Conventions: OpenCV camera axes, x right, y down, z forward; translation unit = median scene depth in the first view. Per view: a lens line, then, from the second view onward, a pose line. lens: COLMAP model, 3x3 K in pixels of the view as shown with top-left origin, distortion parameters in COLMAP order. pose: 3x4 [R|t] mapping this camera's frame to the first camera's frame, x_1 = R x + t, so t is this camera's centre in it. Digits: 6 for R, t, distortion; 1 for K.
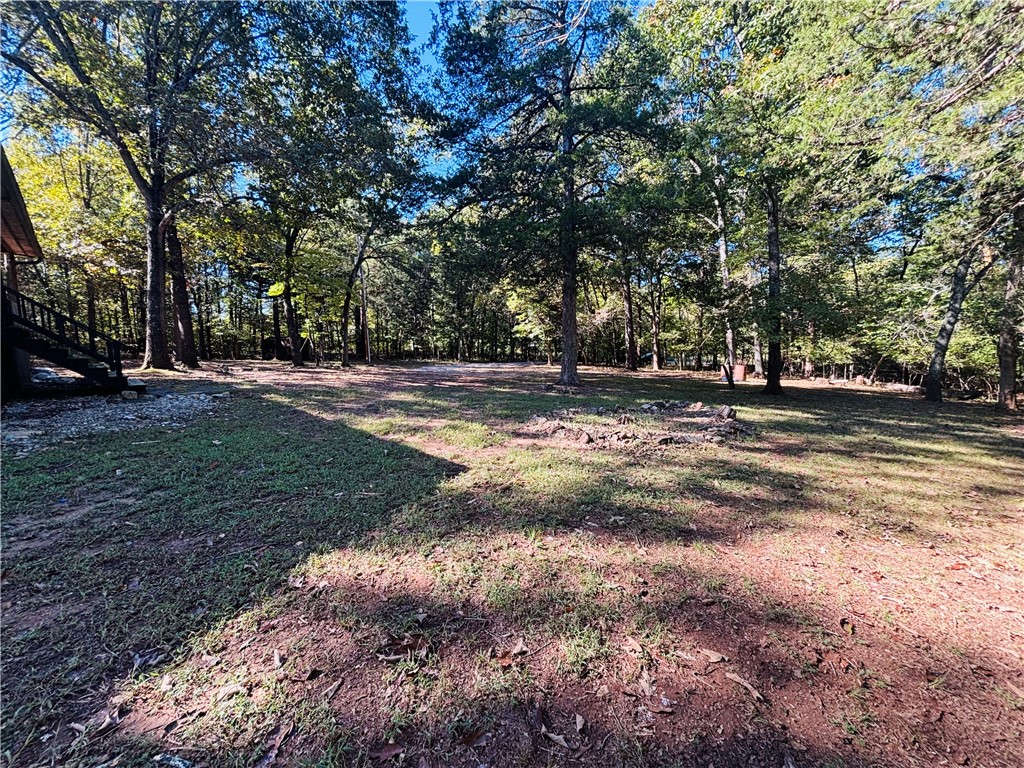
lens RADIAL K [[410.2, 0, 506.1], [0, 410.2, 382.7], [0, 0, 1]] dist [-0.001641, -0.000017]
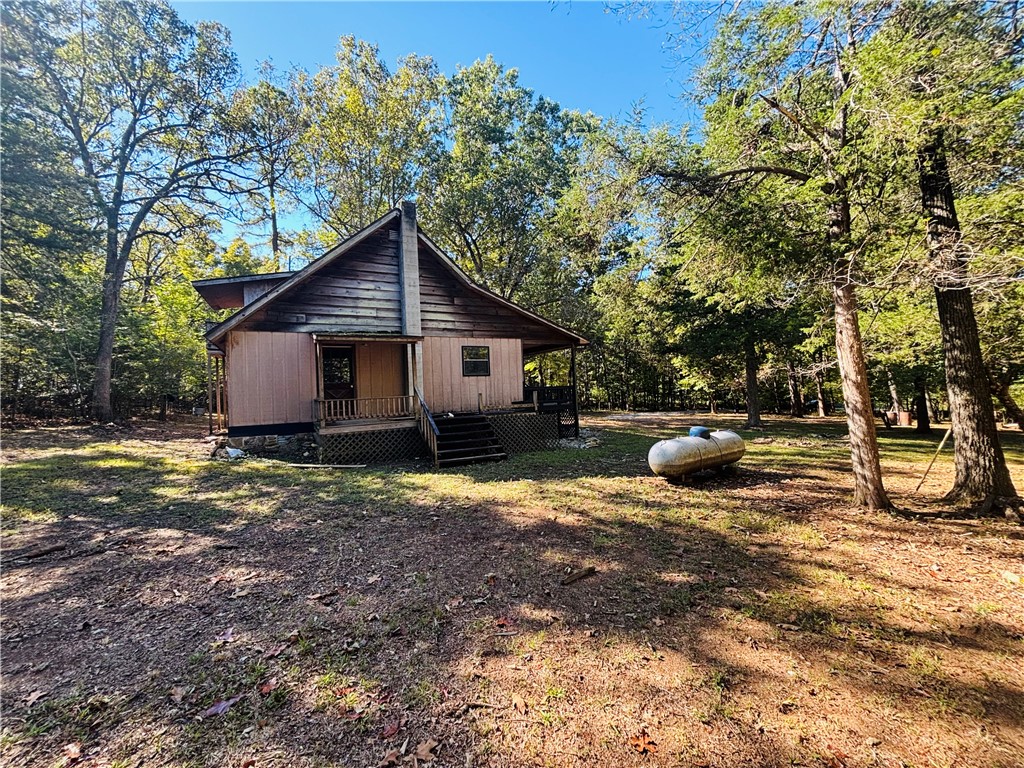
lens RADIAL K [[410.2, 0, 512.8], [0, 410.2, 384.3], [0, 0, 1]] dist [-0.001641, -0.000017]
pose [[0.957026, -0.034504, -0.287942, -0.104010], [0.002250, 0.993750, -0.111605, 0.004538], [0.289994, 0.106161, 0.951122, -0.279216]]
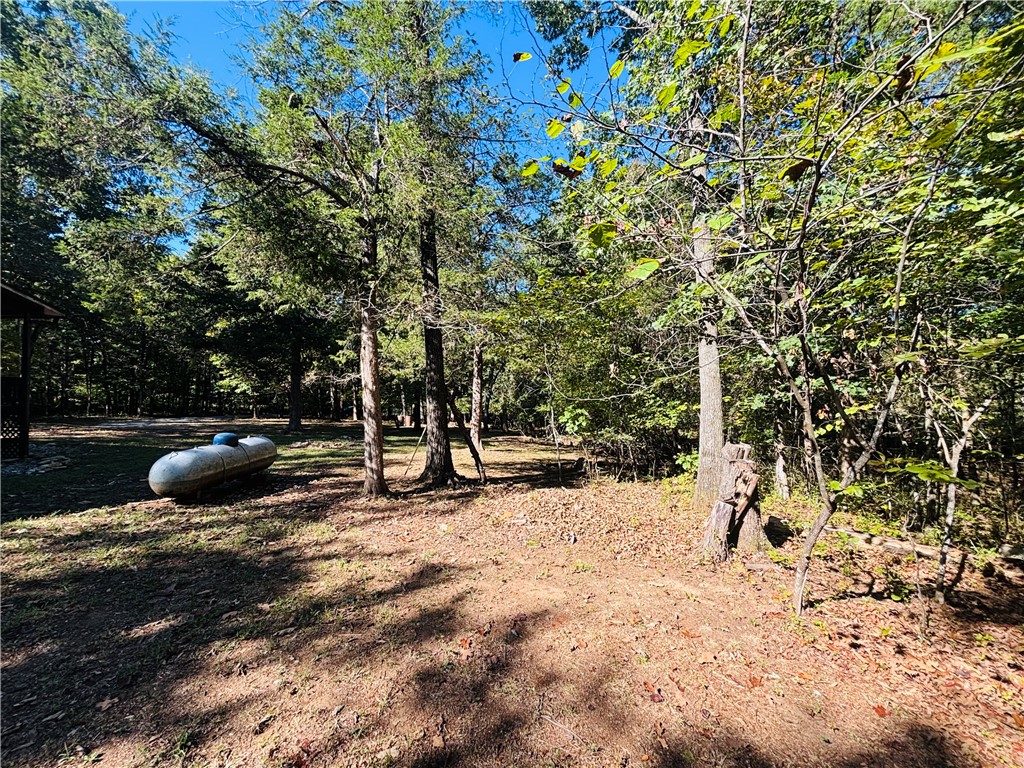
lens RADIAL K [[410.2, 0, 515.1], [0, 410.2, 383.1], [0, 0, 1]] dist [-0.001641, -0.000017]
pose [[0.753819, 0.031339, 0.656334, -0.096000], [0.045673, 0.993947, -0.099916, 0.004936], [-0.655493, 0.105296, 0.747825, -0.275699]]
